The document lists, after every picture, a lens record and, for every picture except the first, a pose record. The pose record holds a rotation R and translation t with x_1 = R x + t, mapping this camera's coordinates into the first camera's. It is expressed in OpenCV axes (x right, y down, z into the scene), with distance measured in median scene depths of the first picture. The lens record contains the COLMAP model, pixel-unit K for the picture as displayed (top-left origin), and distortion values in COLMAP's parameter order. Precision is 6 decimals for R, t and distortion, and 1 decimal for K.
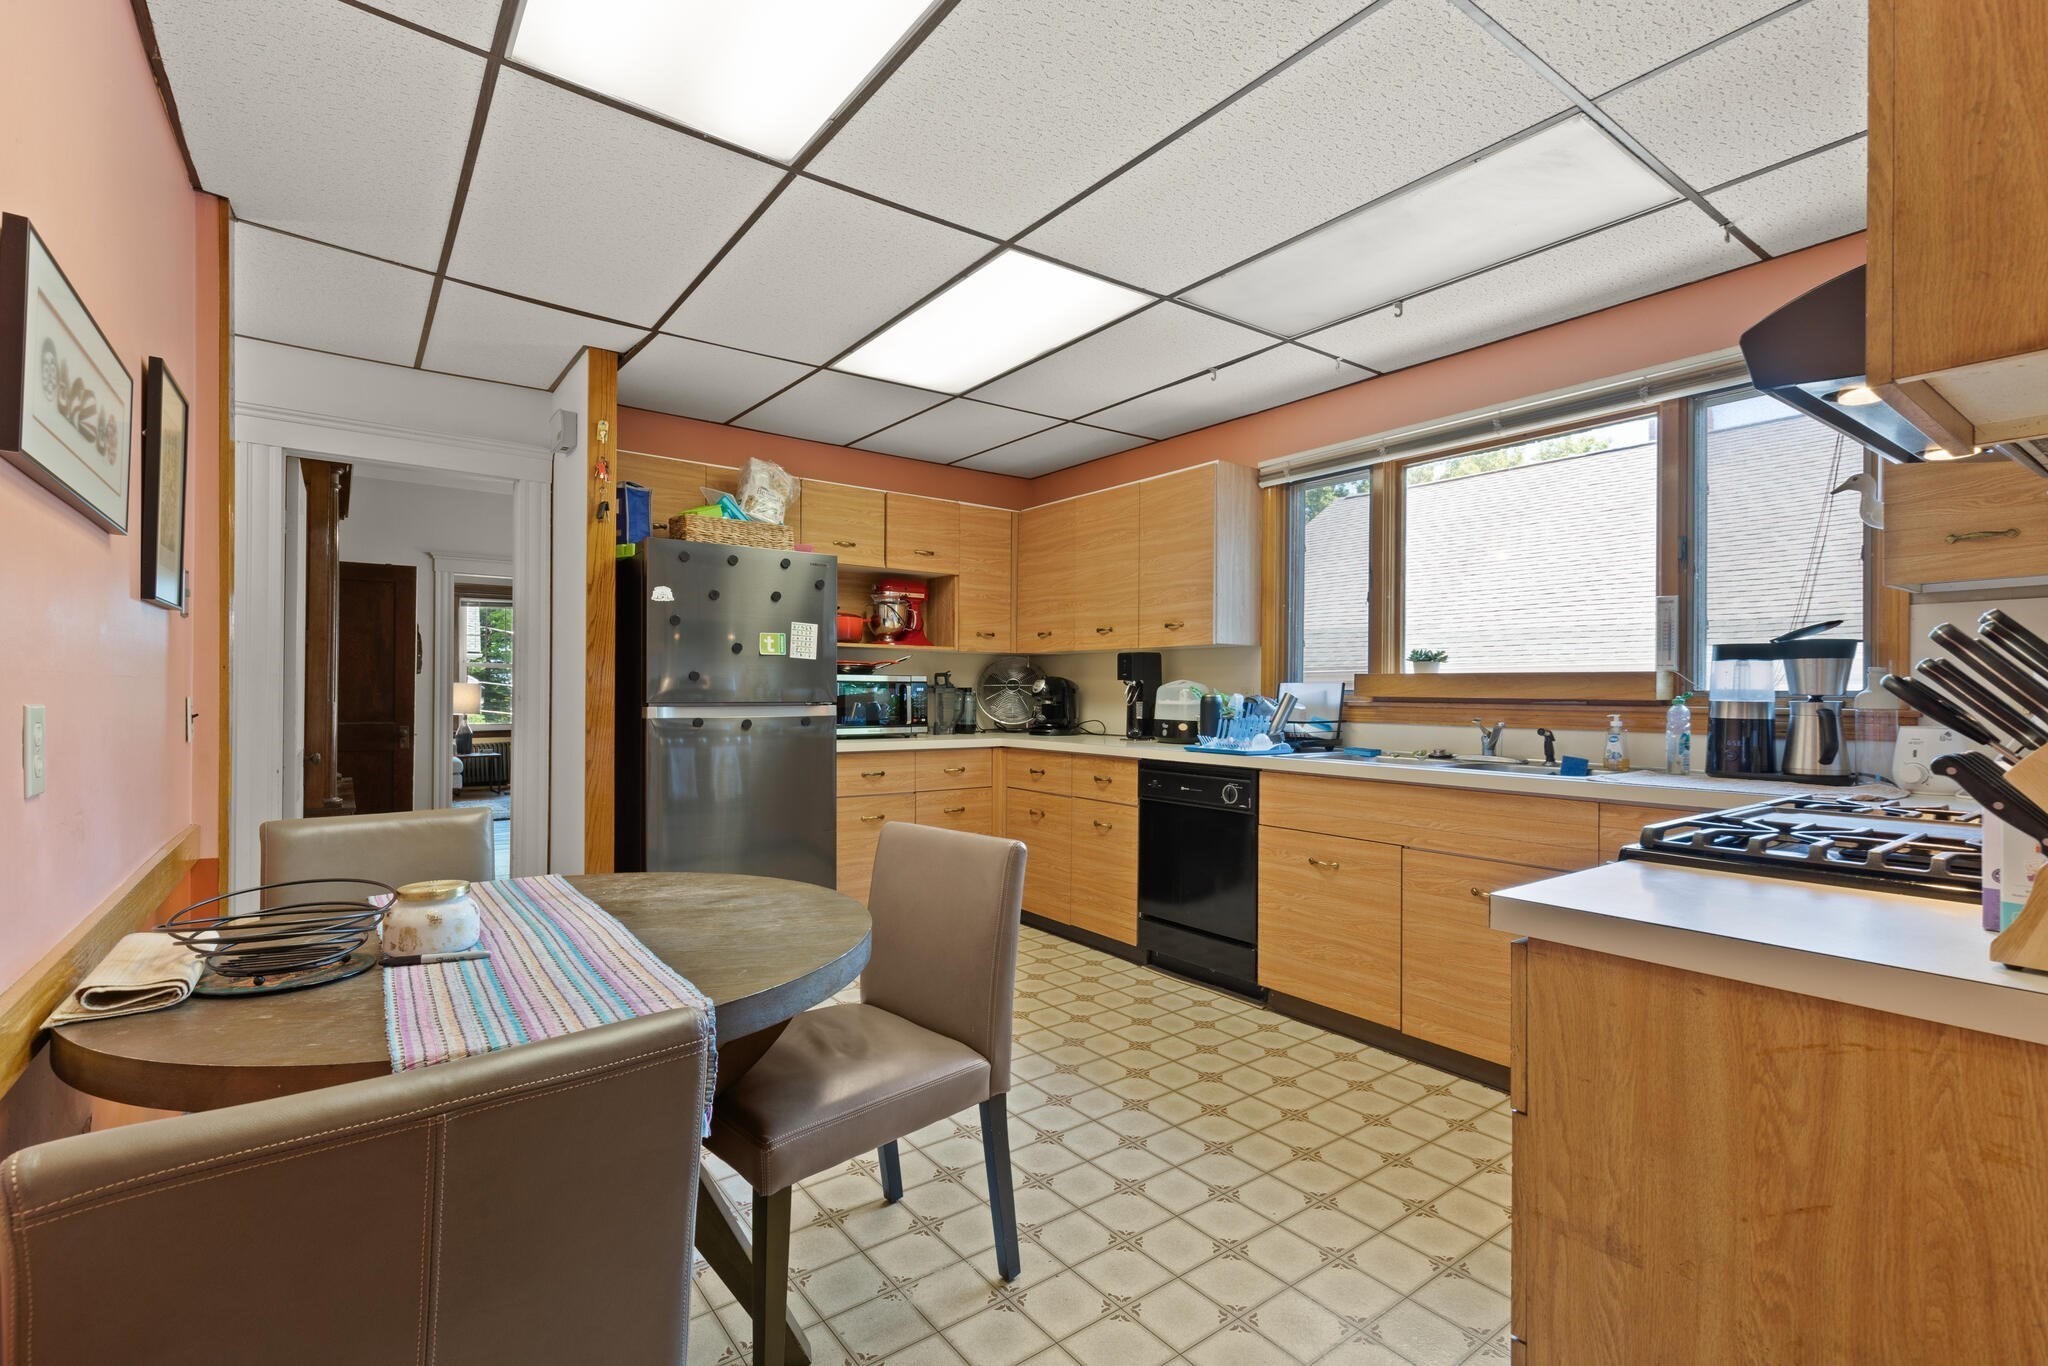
lens RADIAL K [[923.0, 0, 1030.4], [0, 923.0, 690.1], [0, 0, 1]] dist [-0.000362, -0.000332]
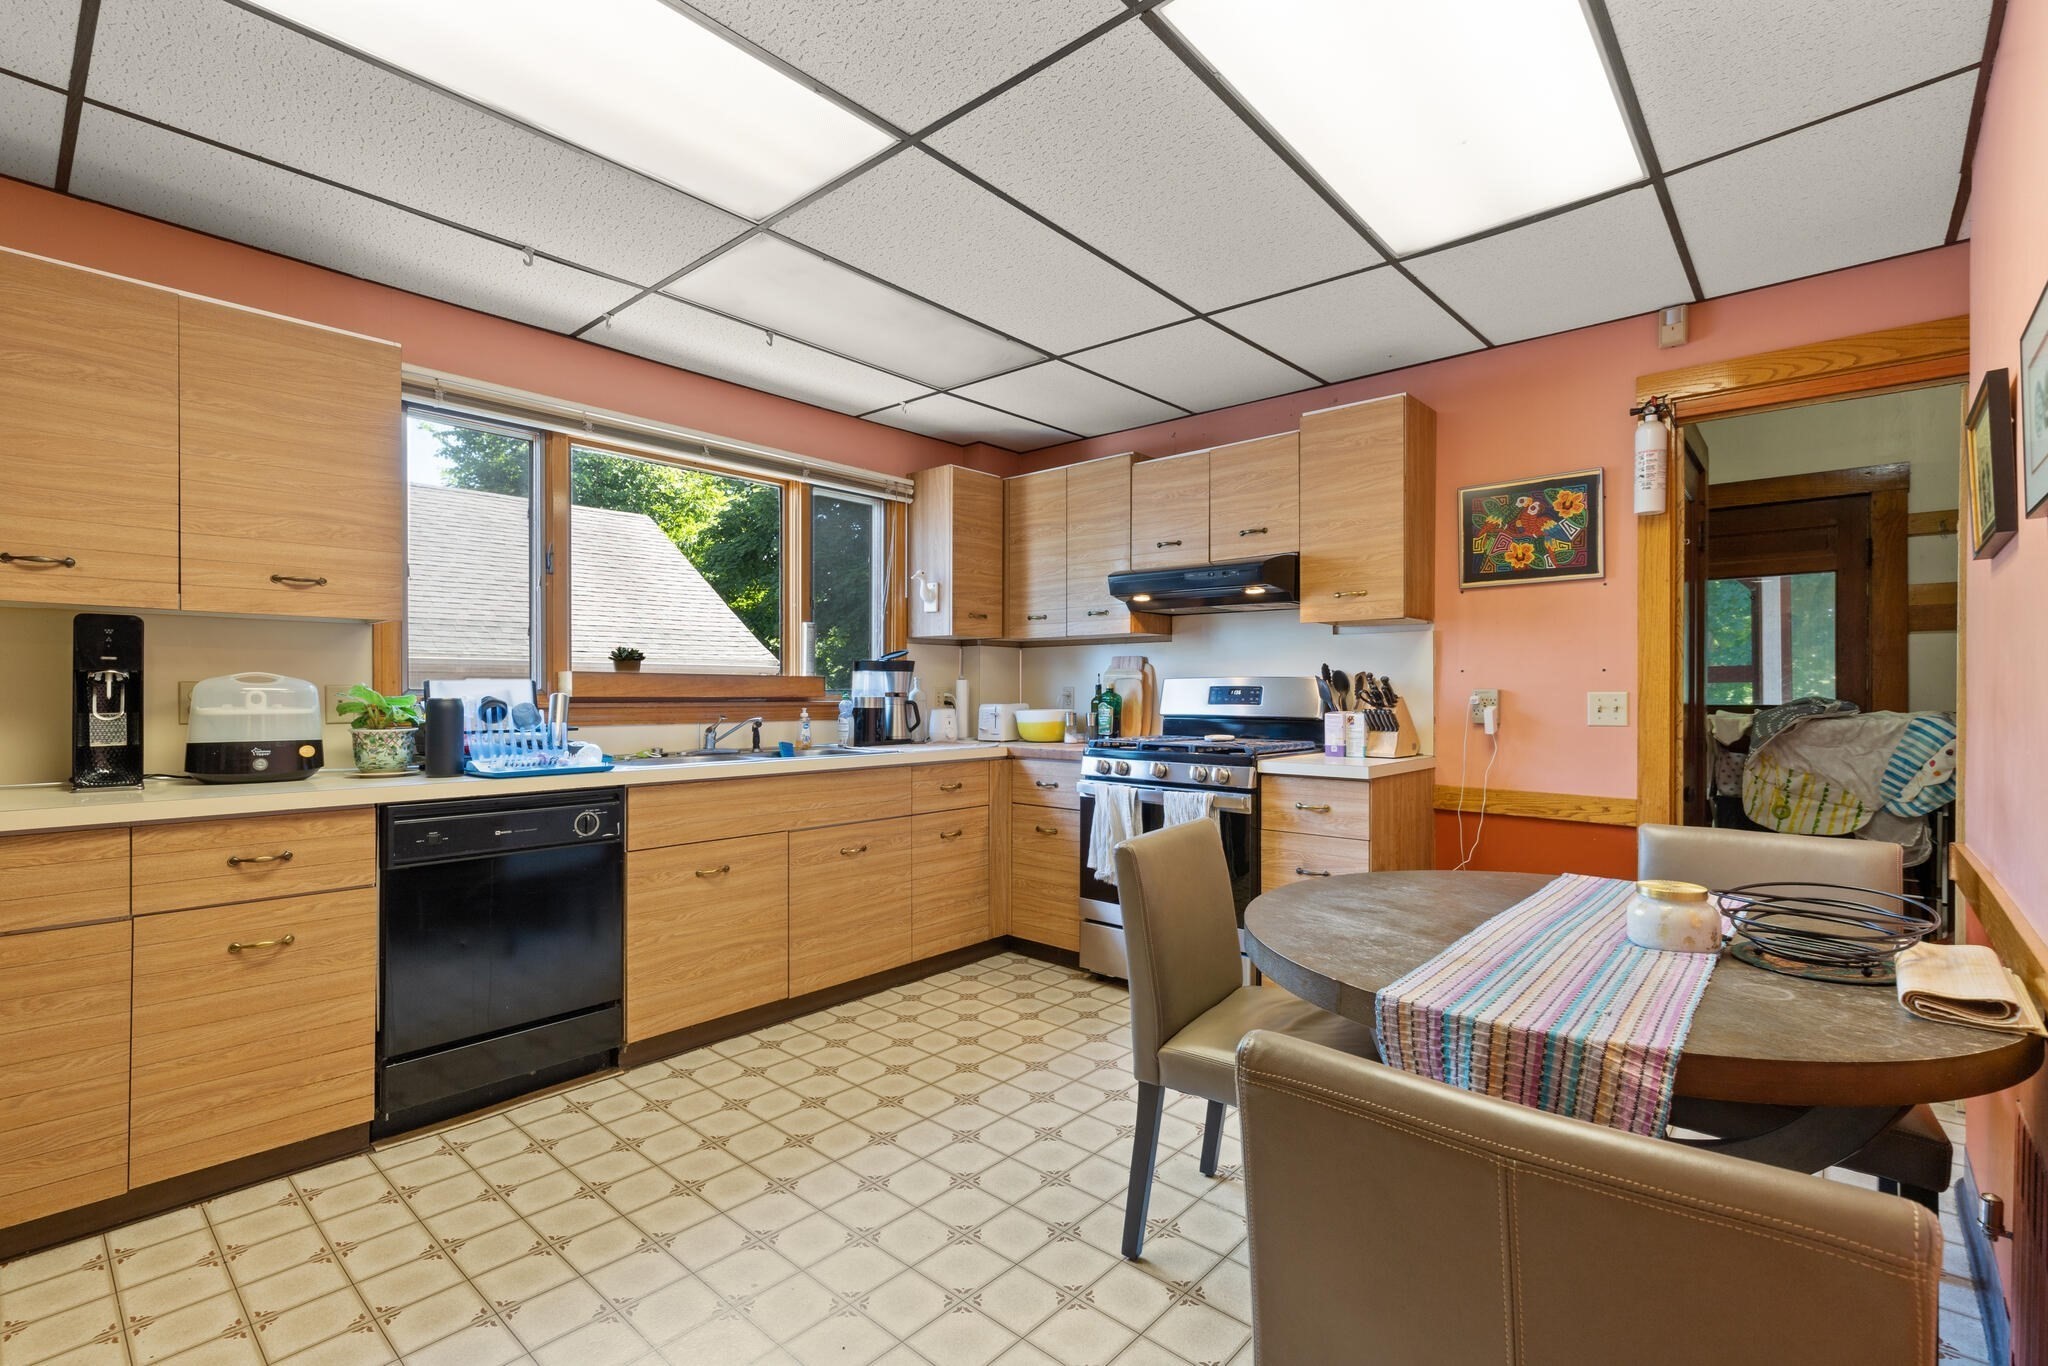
lens RADIAL K [[923.0, 0, 1030.4], [0, 923.0, 690.1], [0, 0, 1]] dist [-0.000362, -0.000332]
pose [[-0.207587, -0.004574, 0.978206, -0.681022], [-0.004311, 0.999984, 0.003761, -0.005464], [-0.978207, -0.003436, -0.207604, 0.867089]]
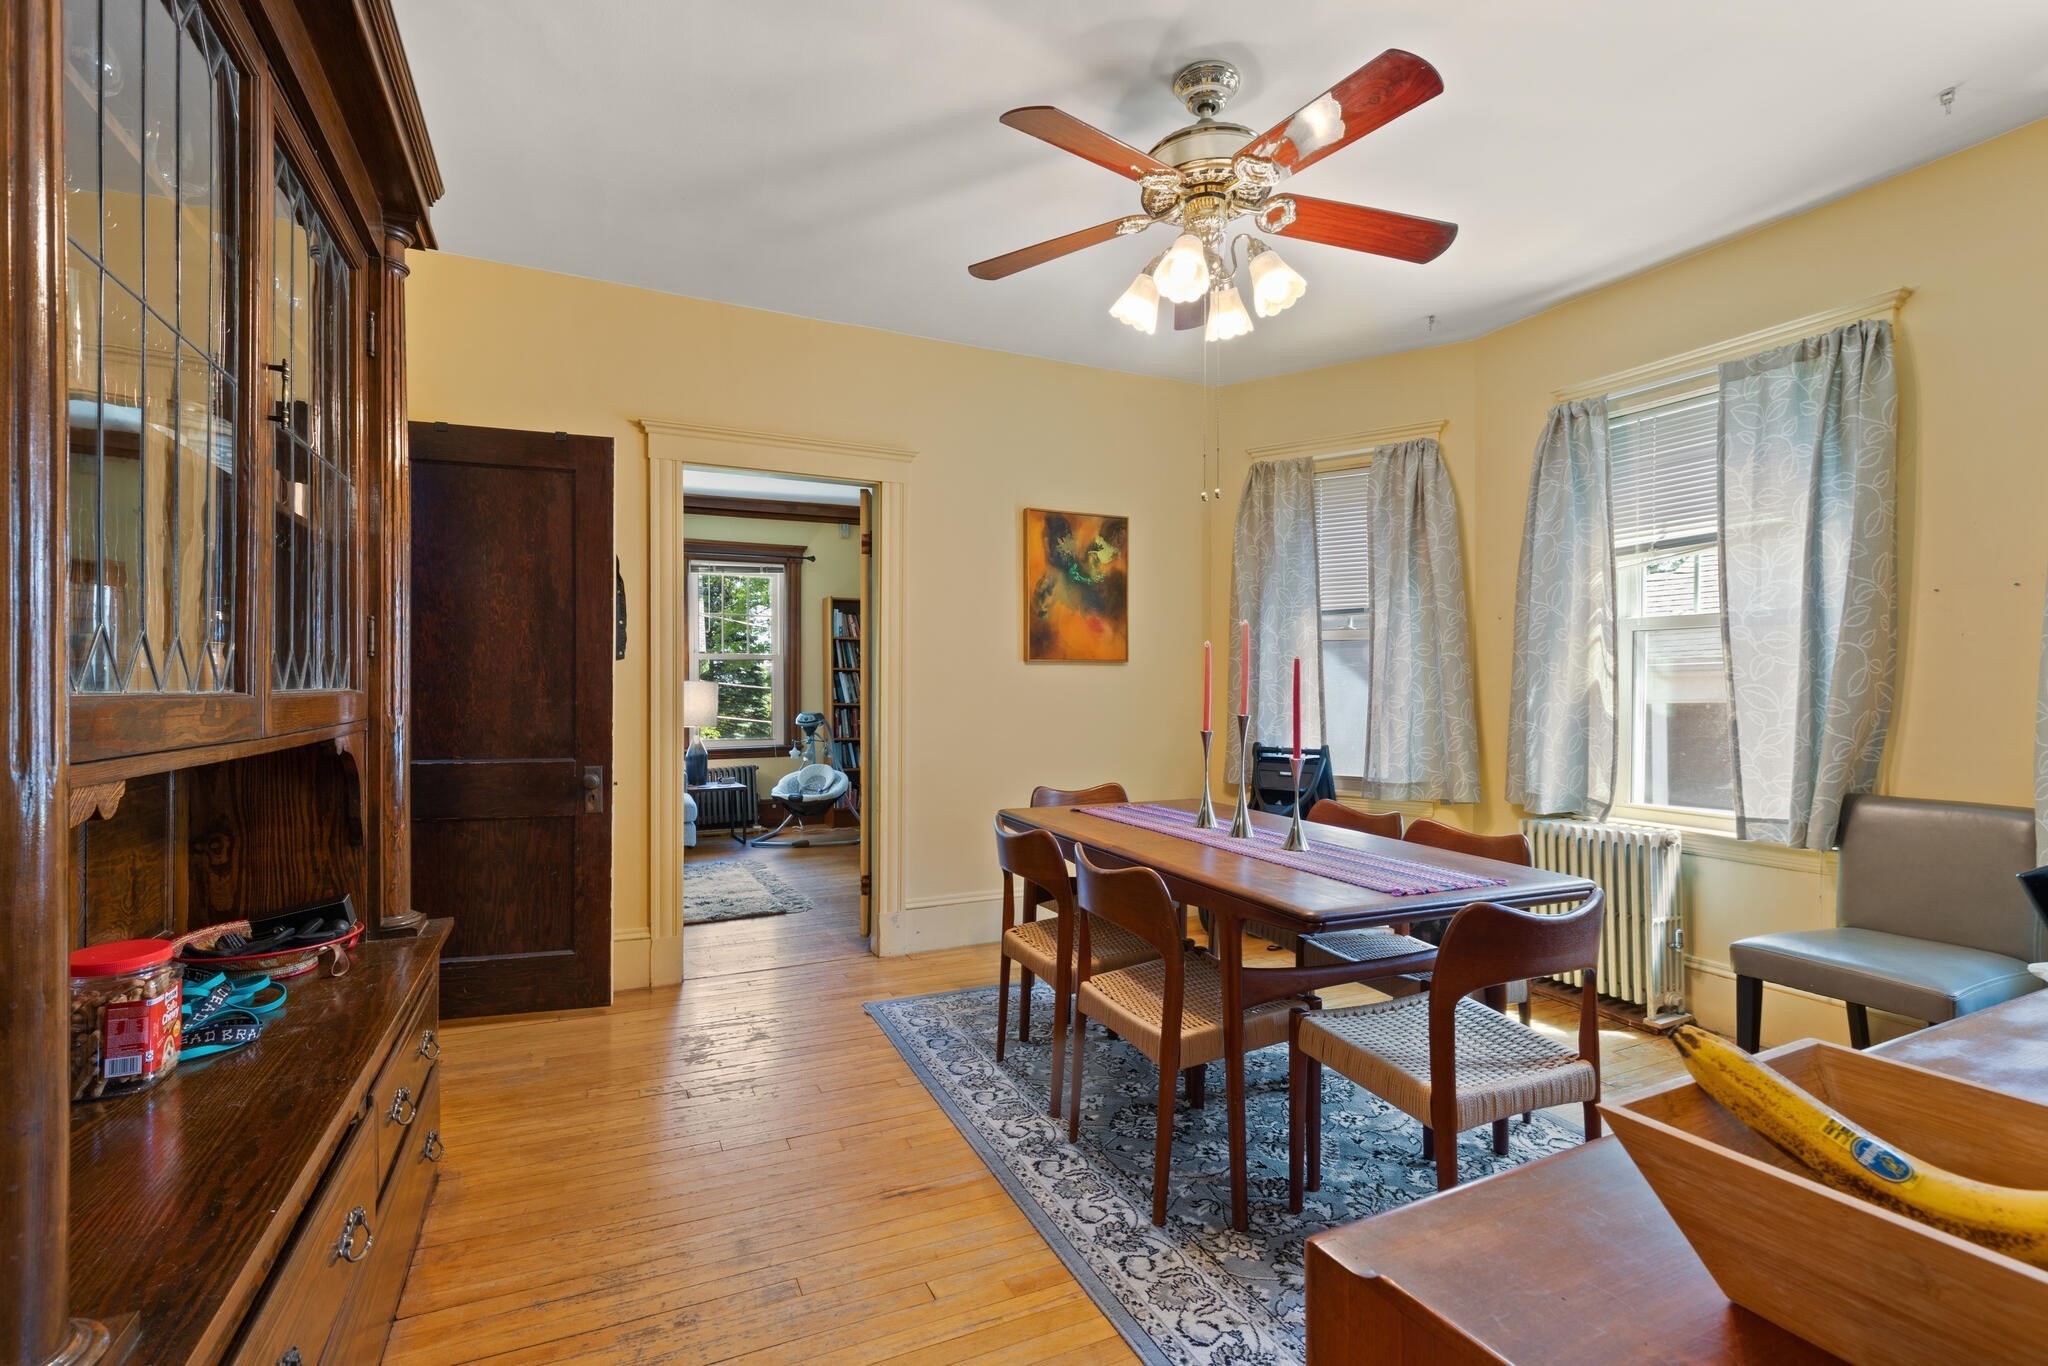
lens RADIAL K [[923.0, 0, 1030.4], [0, 923.0, 690.1], [0, 0, 1]] dist [-0.000362, -0.000332]
pose [[0.980656, -0.008870, -0.195536, -0.045034], [0.008549, 0.999960, -0.002486, 0.000247], [0.195550, 0.000766, 0.980693, 0.071605]]
